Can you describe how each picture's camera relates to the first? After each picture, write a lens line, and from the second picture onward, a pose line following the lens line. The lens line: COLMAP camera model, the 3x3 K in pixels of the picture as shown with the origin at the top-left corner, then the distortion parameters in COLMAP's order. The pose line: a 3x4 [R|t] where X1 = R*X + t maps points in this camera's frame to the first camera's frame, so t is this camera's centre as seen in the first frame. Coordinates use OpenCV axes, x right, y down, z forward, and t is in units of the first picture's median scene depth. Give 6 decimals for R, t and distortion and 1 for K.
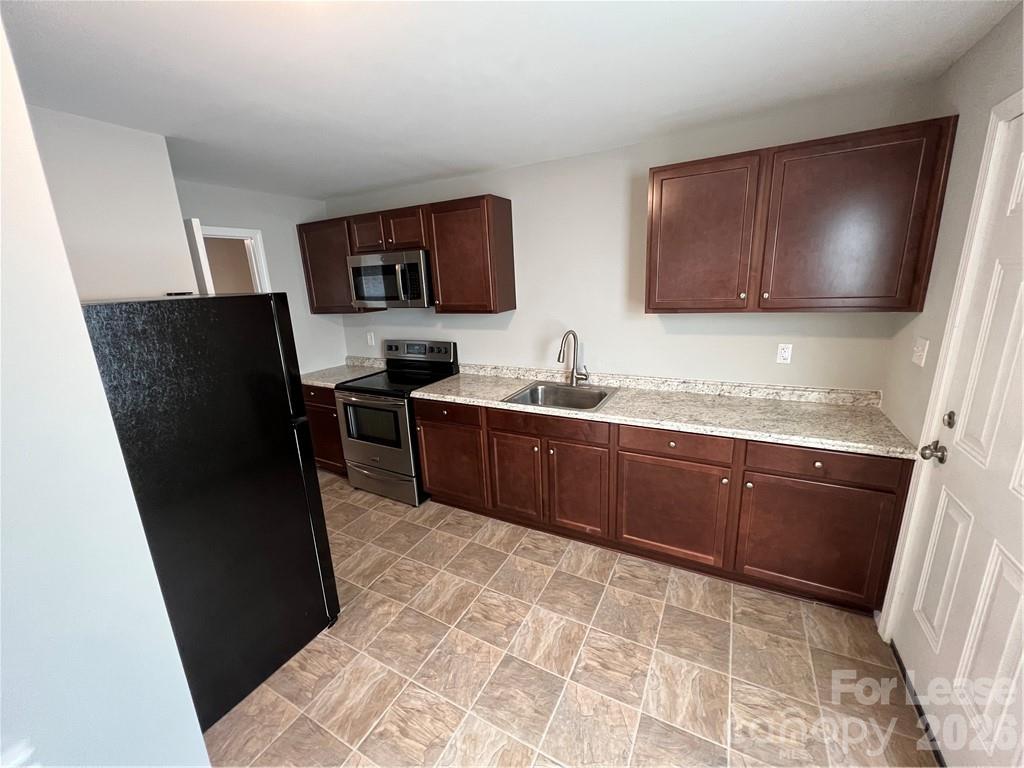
lens RADIAL K [[408.7, 0, 512.0], [0, 408.7, 384.0], [0, 0, 1]] dist [0.000265, 0.000043]
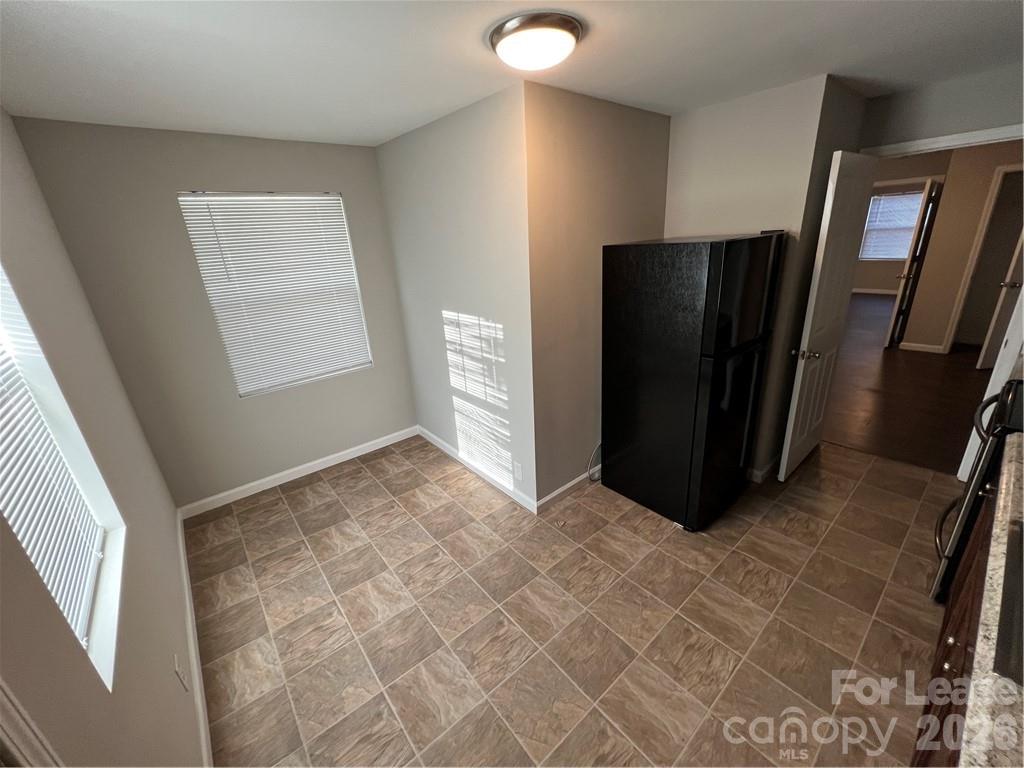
lens RADIAL K [[408.7, 0, 512.0], [0, 408.7, 384.0], [0, 0, 1]] dist [0.000265, 0.000043]
pose [[-0.370613, 0.378805, -0.848029, 0.647029], [-0.156503, 0.874524, 0.459036, -0.270502], [0.915507, 0.302844, -0.264825, 0.779188]]
